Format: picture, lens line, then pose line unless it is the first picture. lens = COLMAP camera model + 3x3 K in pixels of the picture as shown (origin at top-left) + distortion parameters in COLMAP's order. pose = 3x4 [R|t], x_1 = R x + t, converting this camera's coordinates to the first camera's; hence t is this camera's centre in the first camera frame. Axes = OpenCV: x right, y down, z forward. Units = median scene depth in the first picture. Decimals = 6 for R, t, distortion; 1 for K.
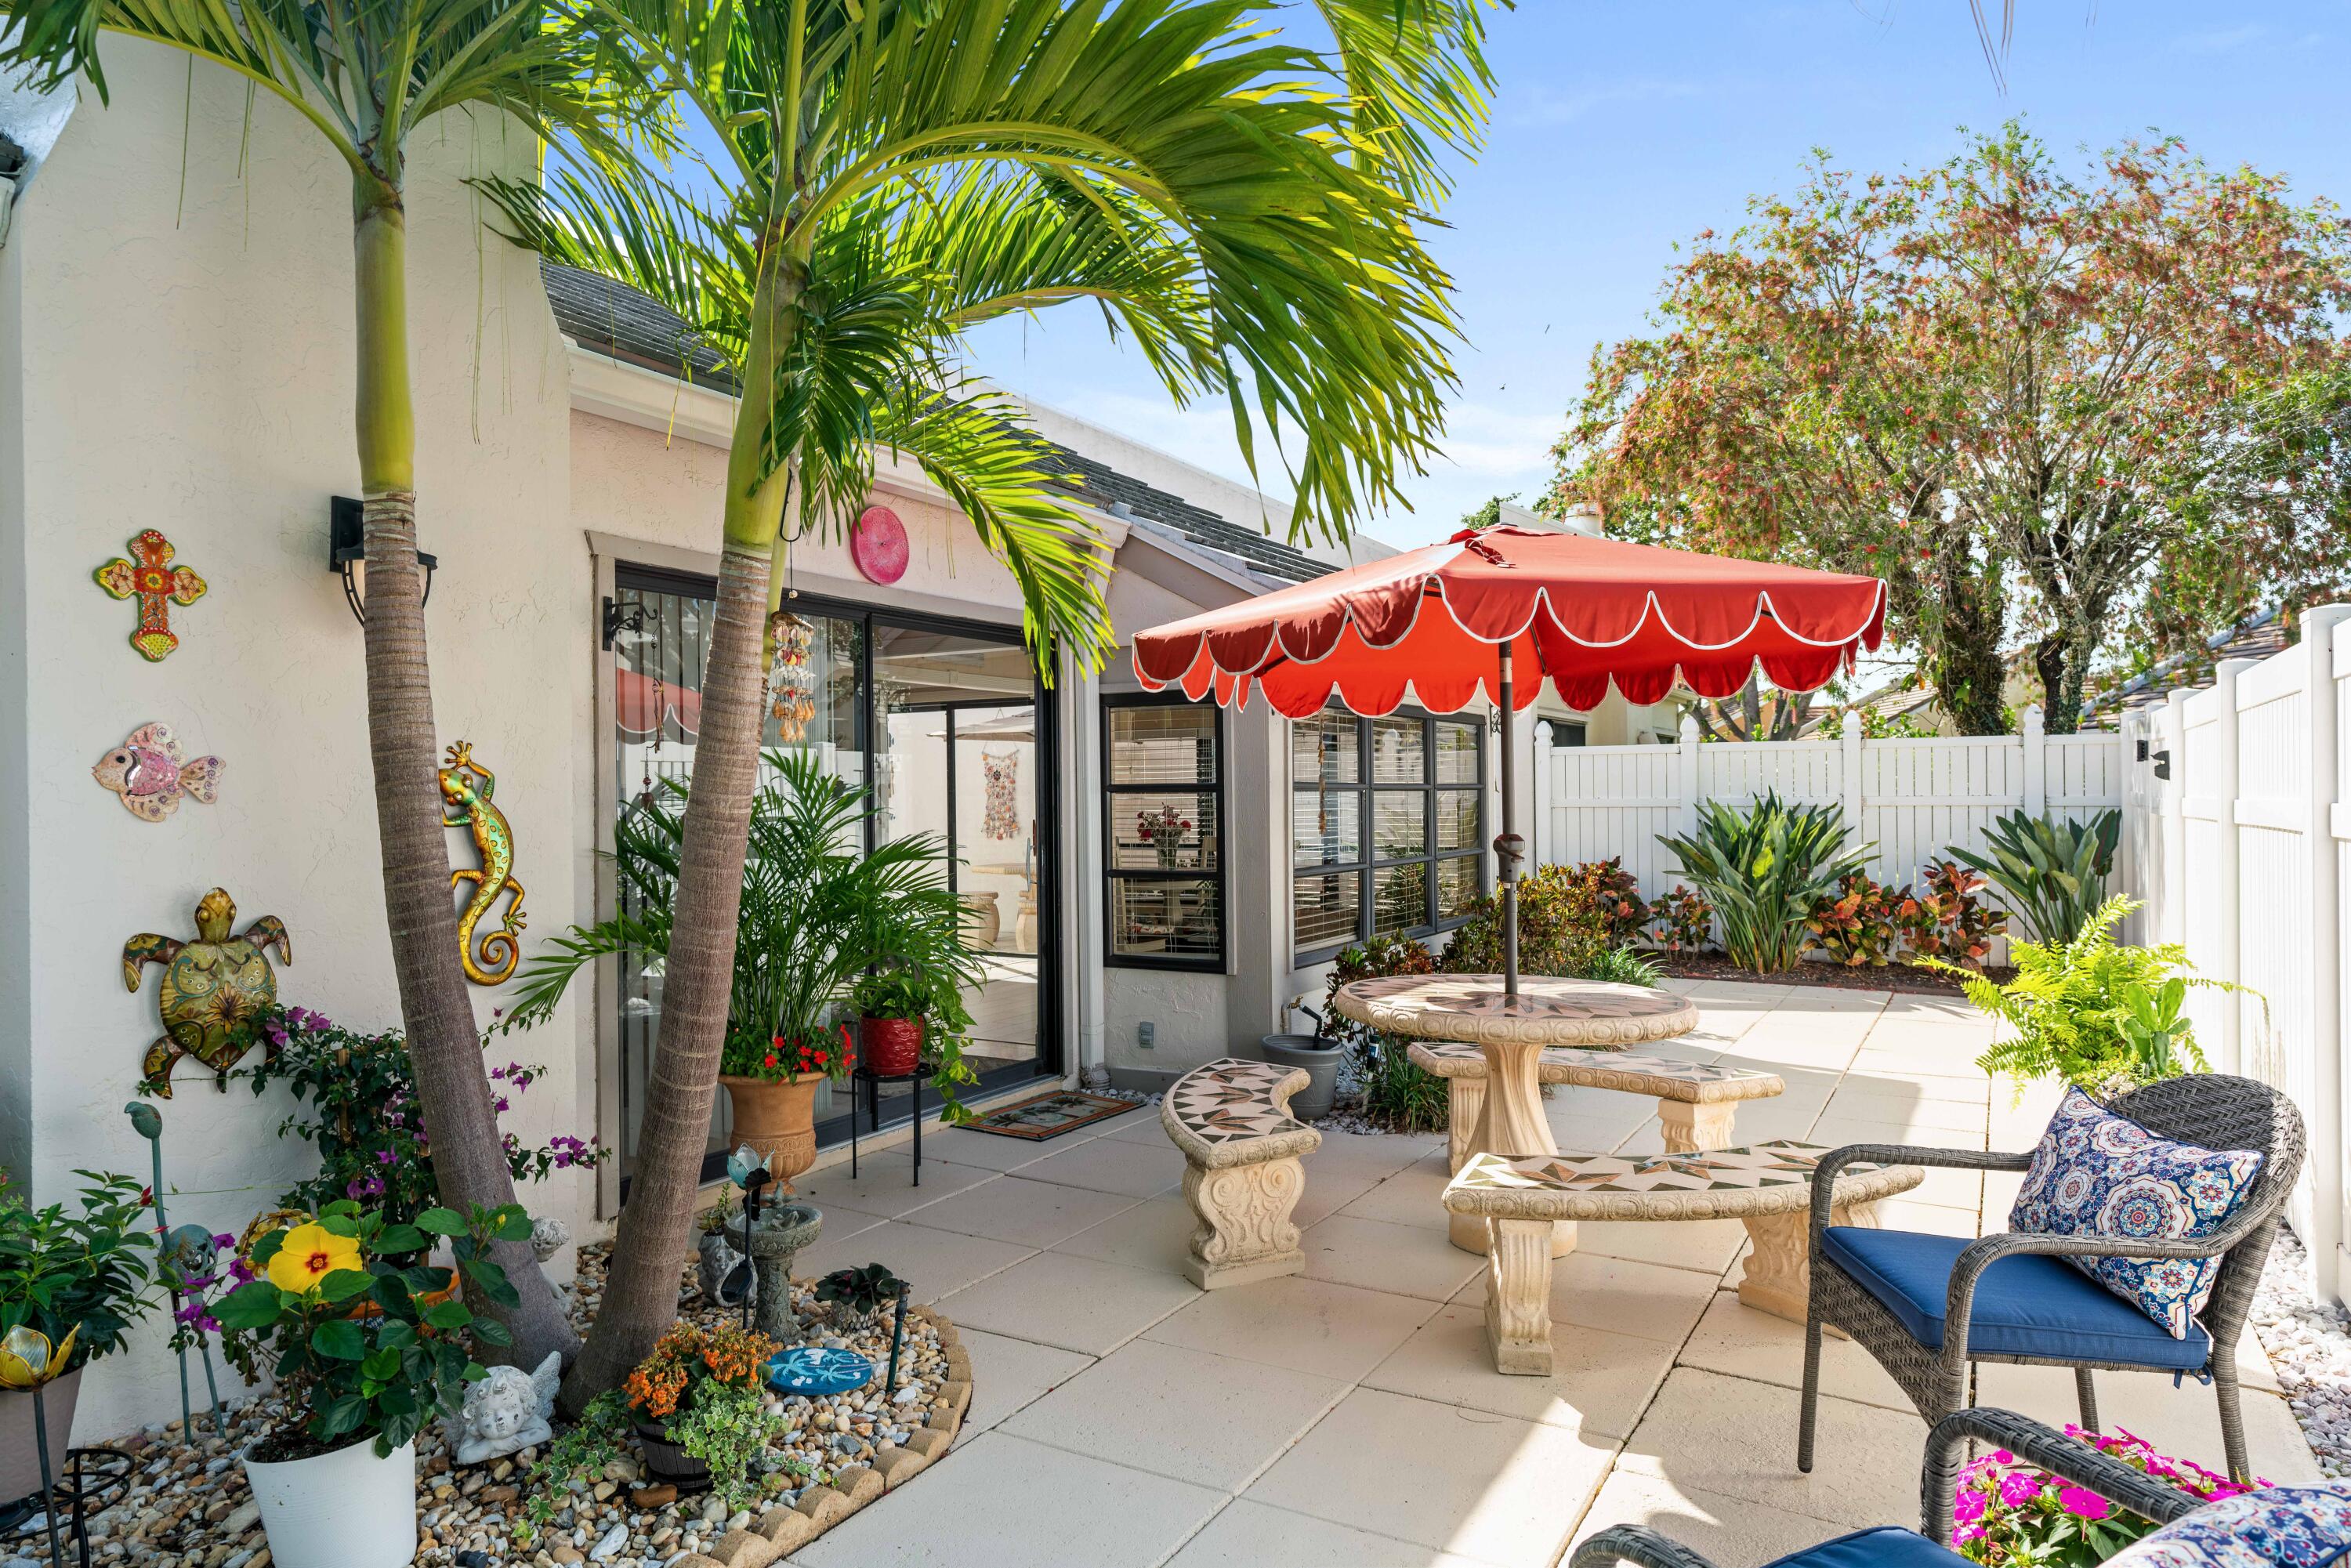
lens RADIAL K [[1423.4, 0, 1173.8], [0, 1423.4, 793.7], [0, 0, 1]] dist [-0.000188, -0.000463]
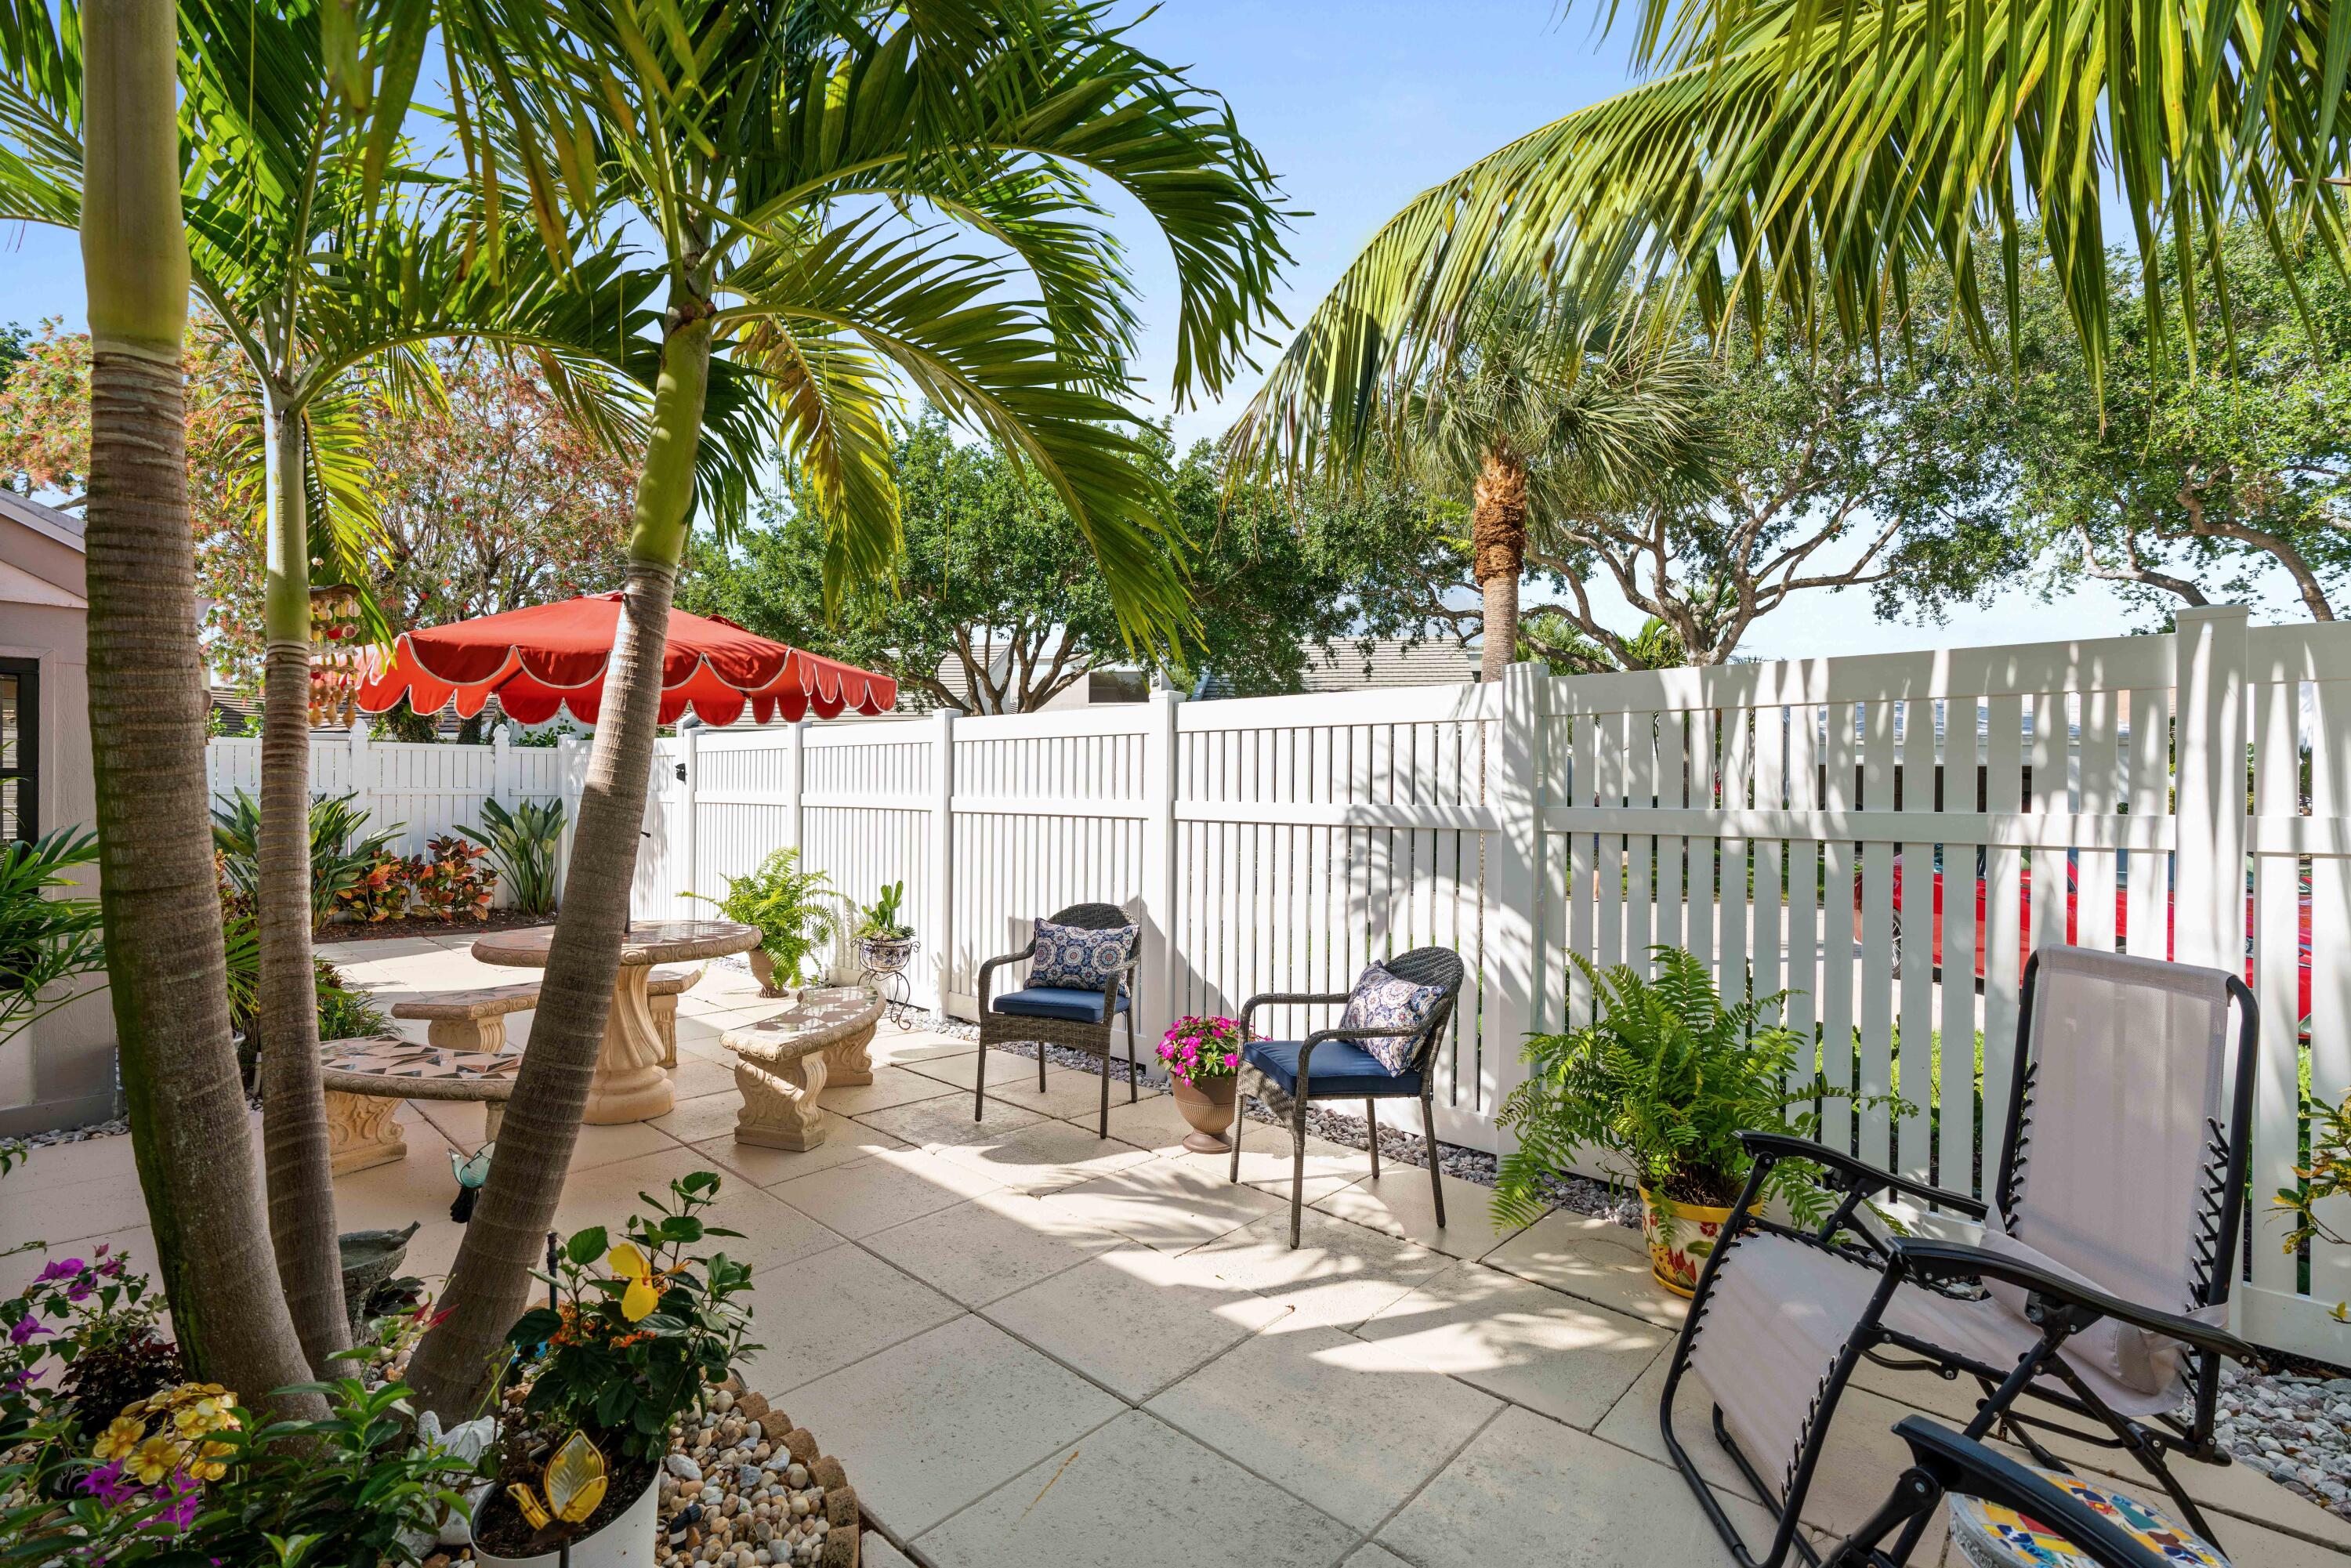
lens RADIAL K [[1037.7, 0, 1169.4], [0, 1037.7, 790.6], [0, 0, 1]] dist [-0.016199, 0.007220]
pose [[0.214829, 0.006880, 0.976627, -0.892013], [-0.012585, 0.999912, -0.004275, -0.000226], [-0.976570, -0.011373, 0.214897, 0.379320]]
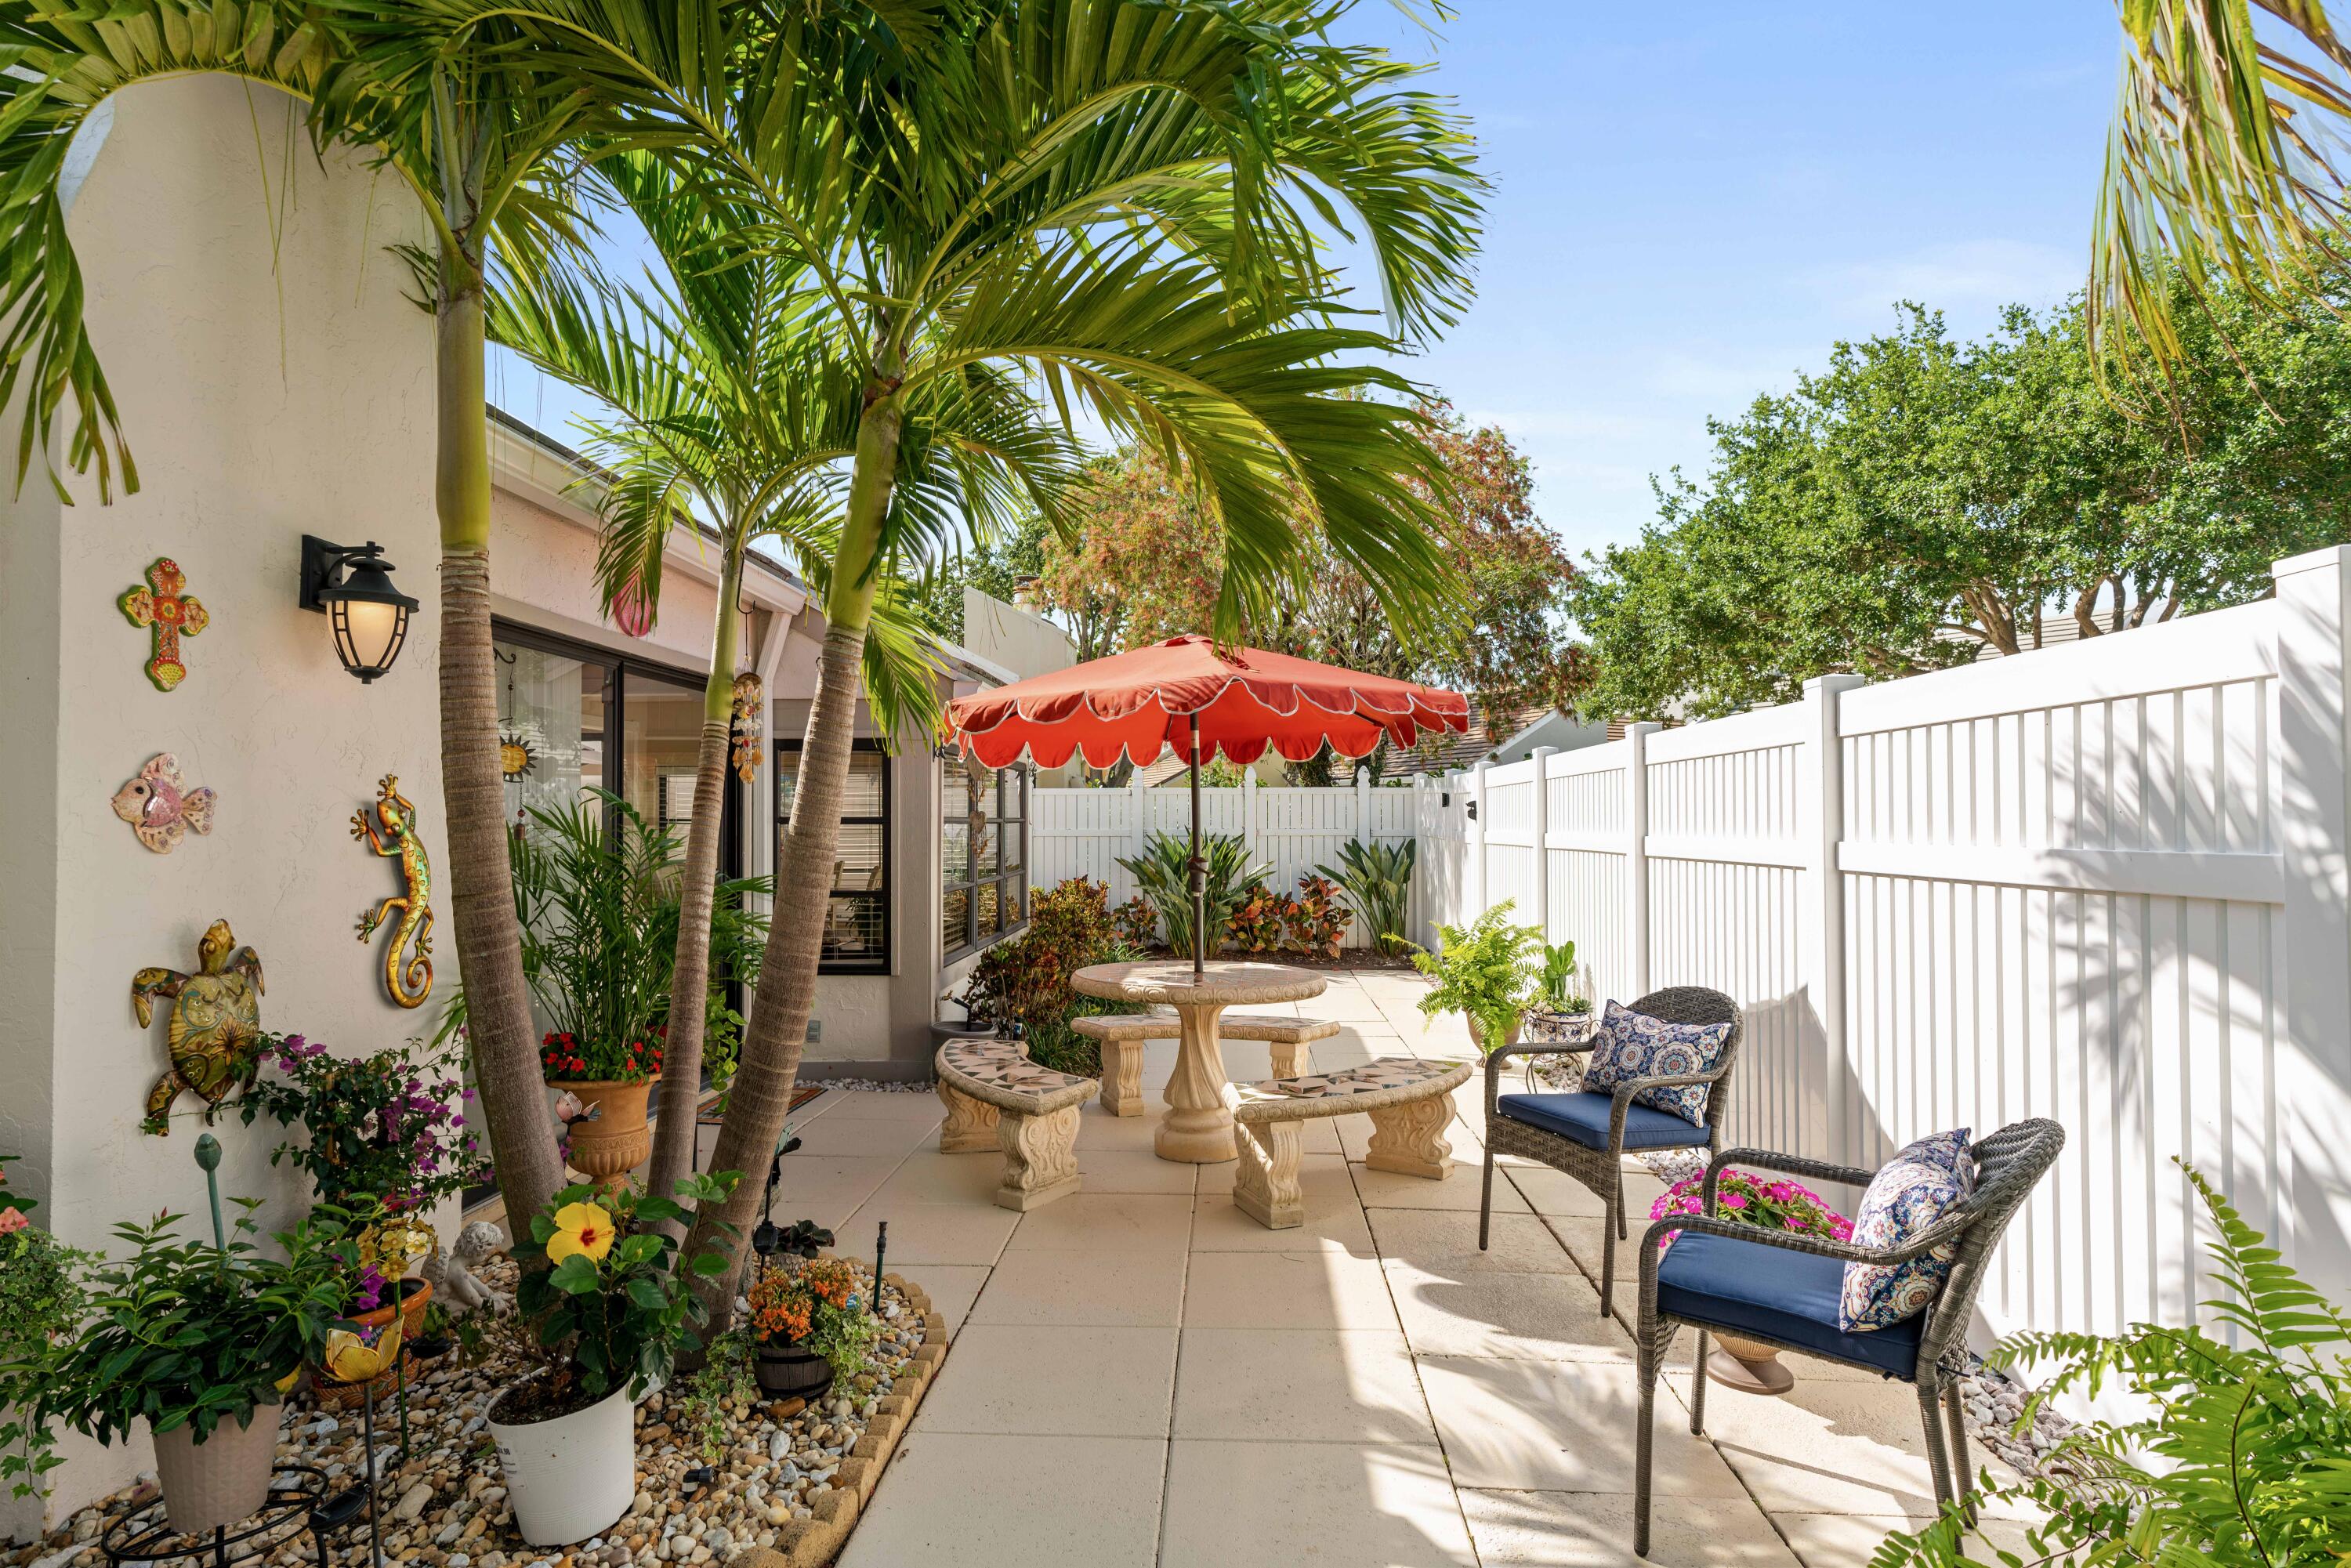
lens RADIAL K [[1225.8, 0, 1182.2], [0, 1225.8, 792.8], [0, 0, 1]] dist [-0.001327, -0.000813]
pose [[0.884567, 0.017787, 0.466074, -0.478325], [-0.006123, 0.999629, -0.026529, -0.004040], [-0.466373, 0.020613, 0.884348, -0.077705]]
